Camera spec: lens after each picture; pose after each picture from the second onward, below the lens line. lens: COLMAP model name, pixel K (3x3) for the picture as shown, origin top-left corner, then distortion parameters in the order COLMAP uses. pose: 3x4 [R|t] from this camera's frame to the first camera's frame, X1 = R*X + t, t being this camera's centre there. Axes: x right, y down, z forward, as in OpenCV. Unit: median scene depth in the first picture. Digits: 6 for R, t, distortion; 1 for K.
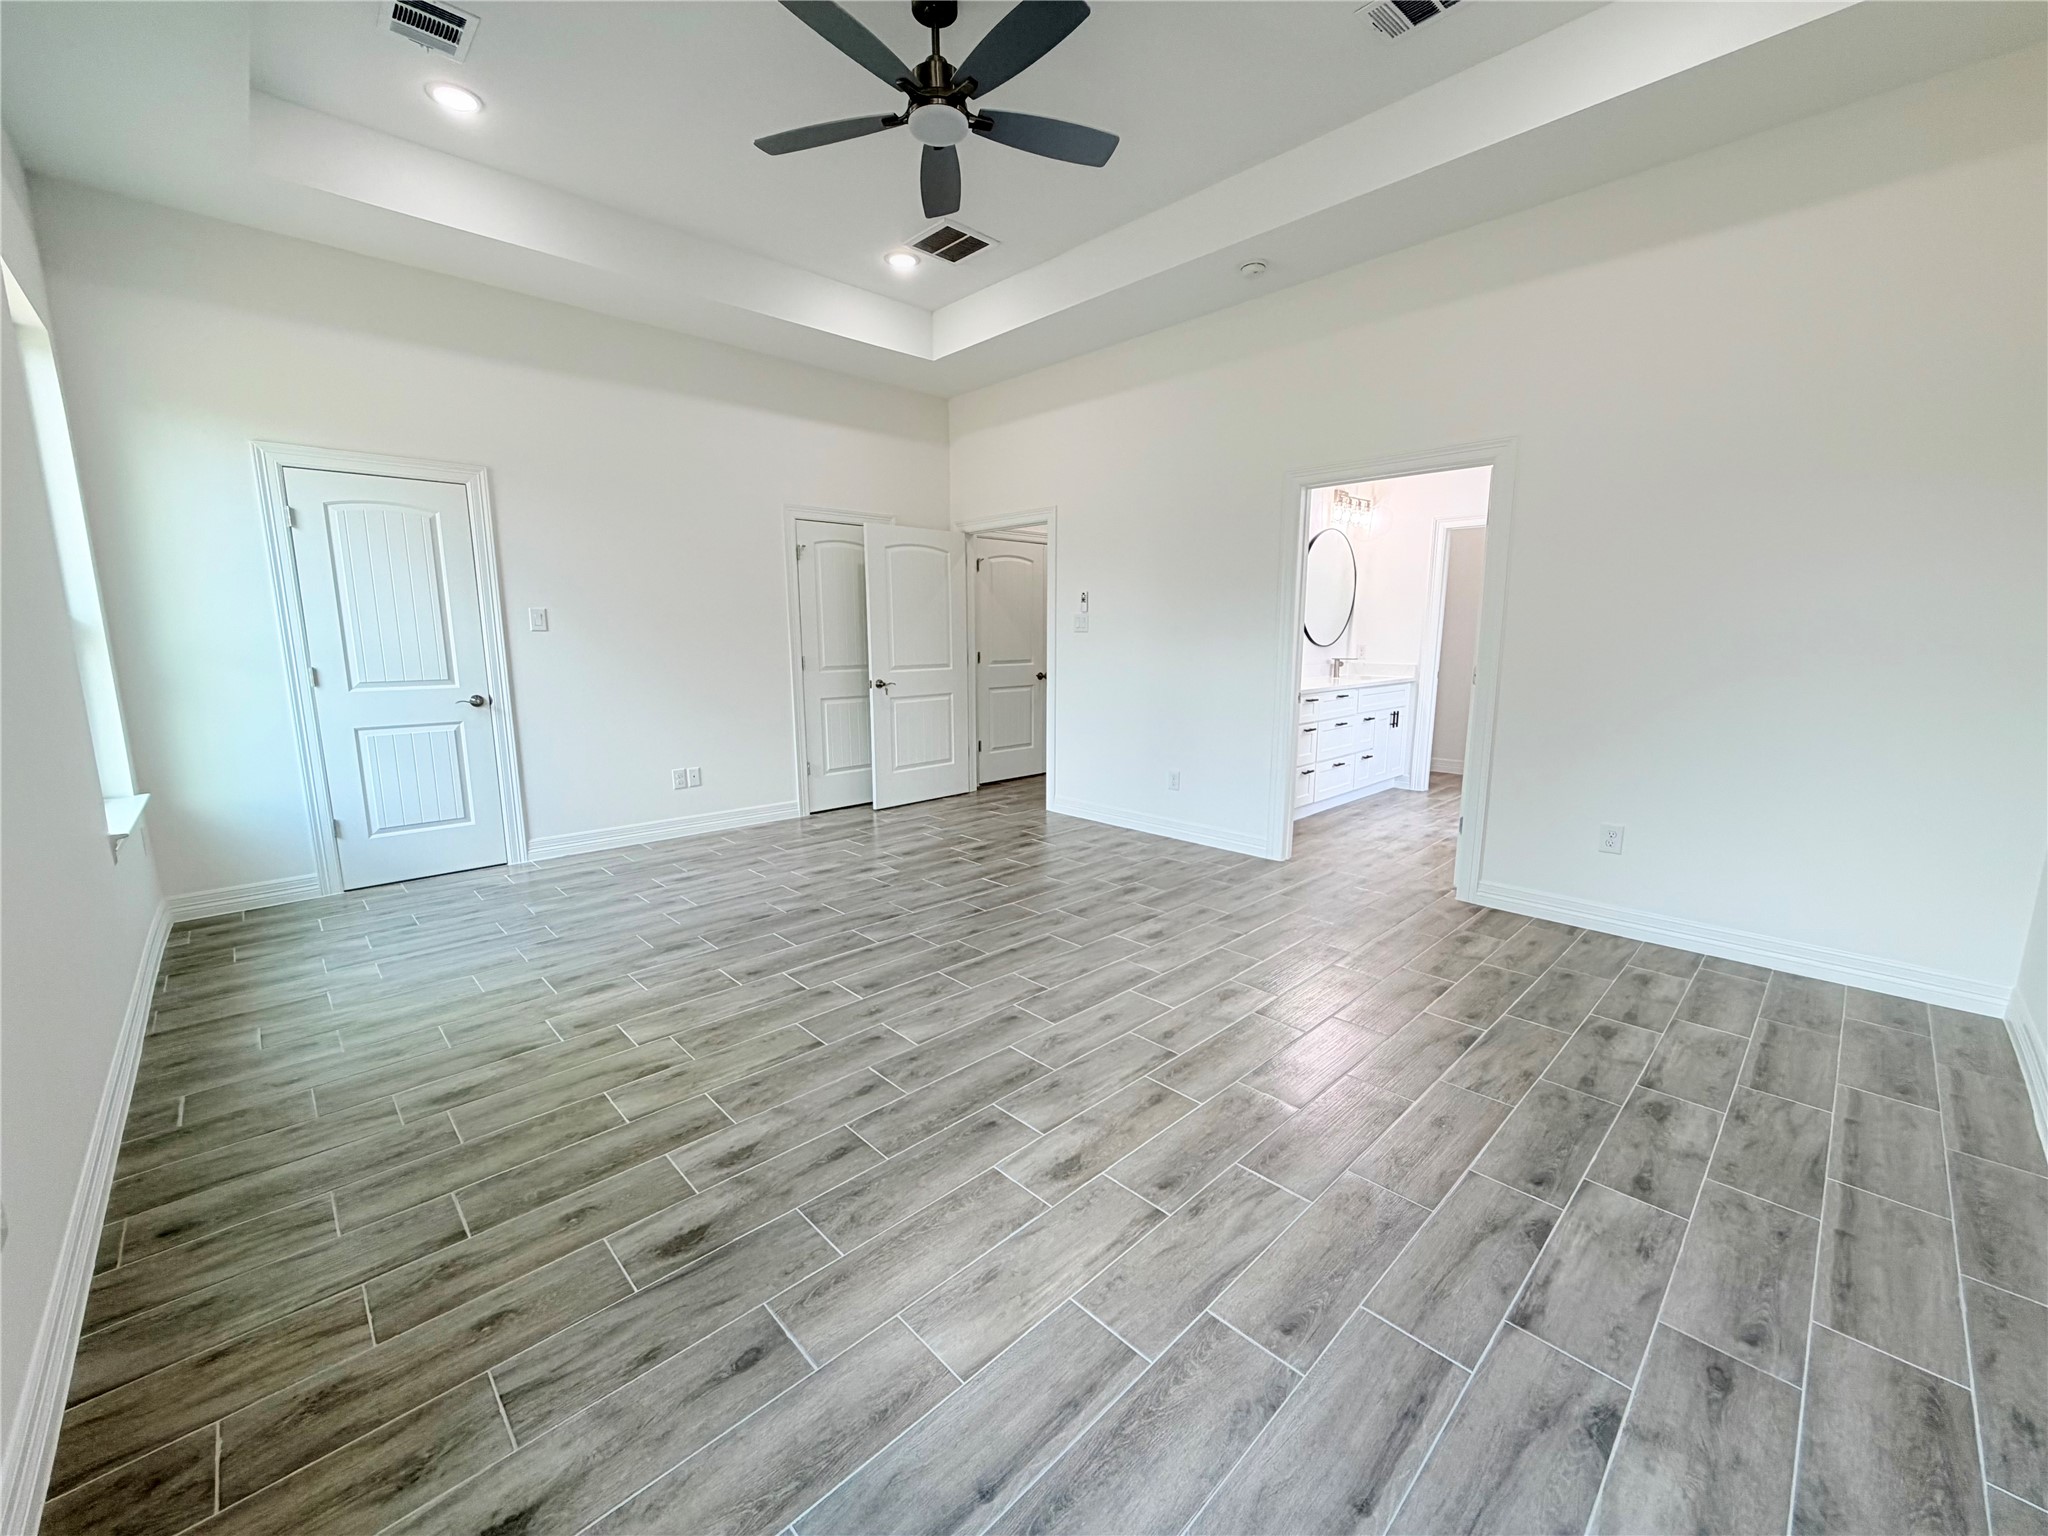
lens RADIAL K [[825.0, 0, 1014.4], [0, 825.0, 772.8], [0, 0, 1]] dist [-0.000116, -0.000103]
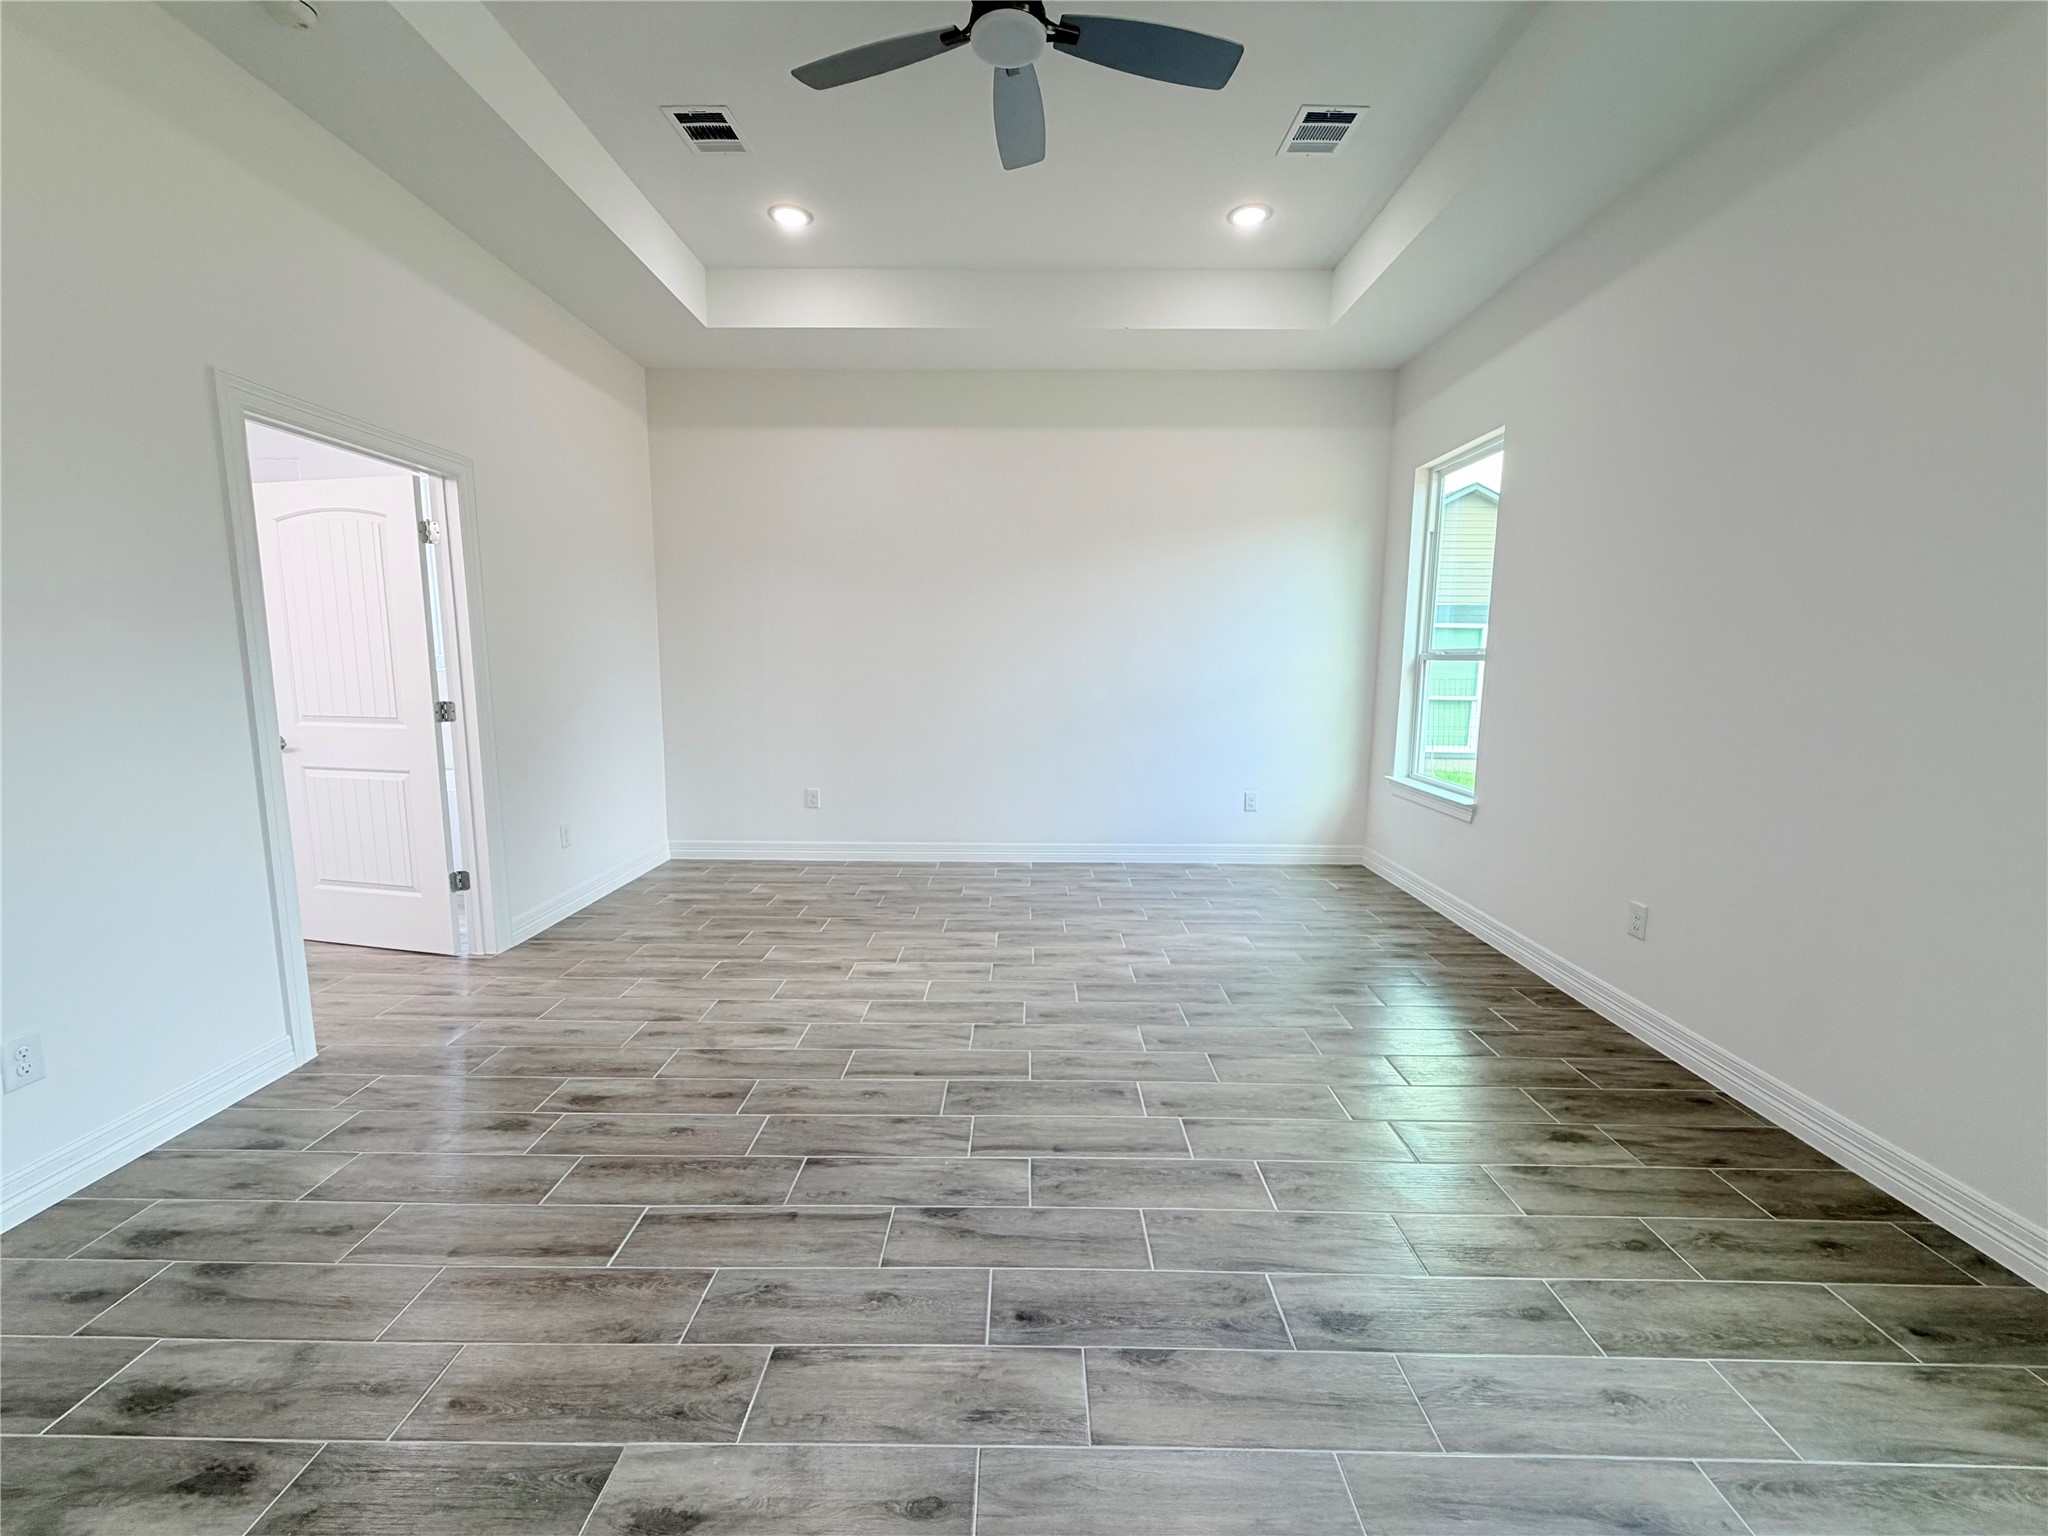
lens RADIAL K [[825.0, 0, 1014.4], [0, 825.0, 772.8], [0, 0, 1]] dist [-0.000116, -0.000103]
pose [[-0.721067, -0.101781, 0.685348, -0.620427], [0.109568, 0.959955, 0.257841, -0.272043], [-0.684147, 0.261013, -0.681040, 1.502781]]
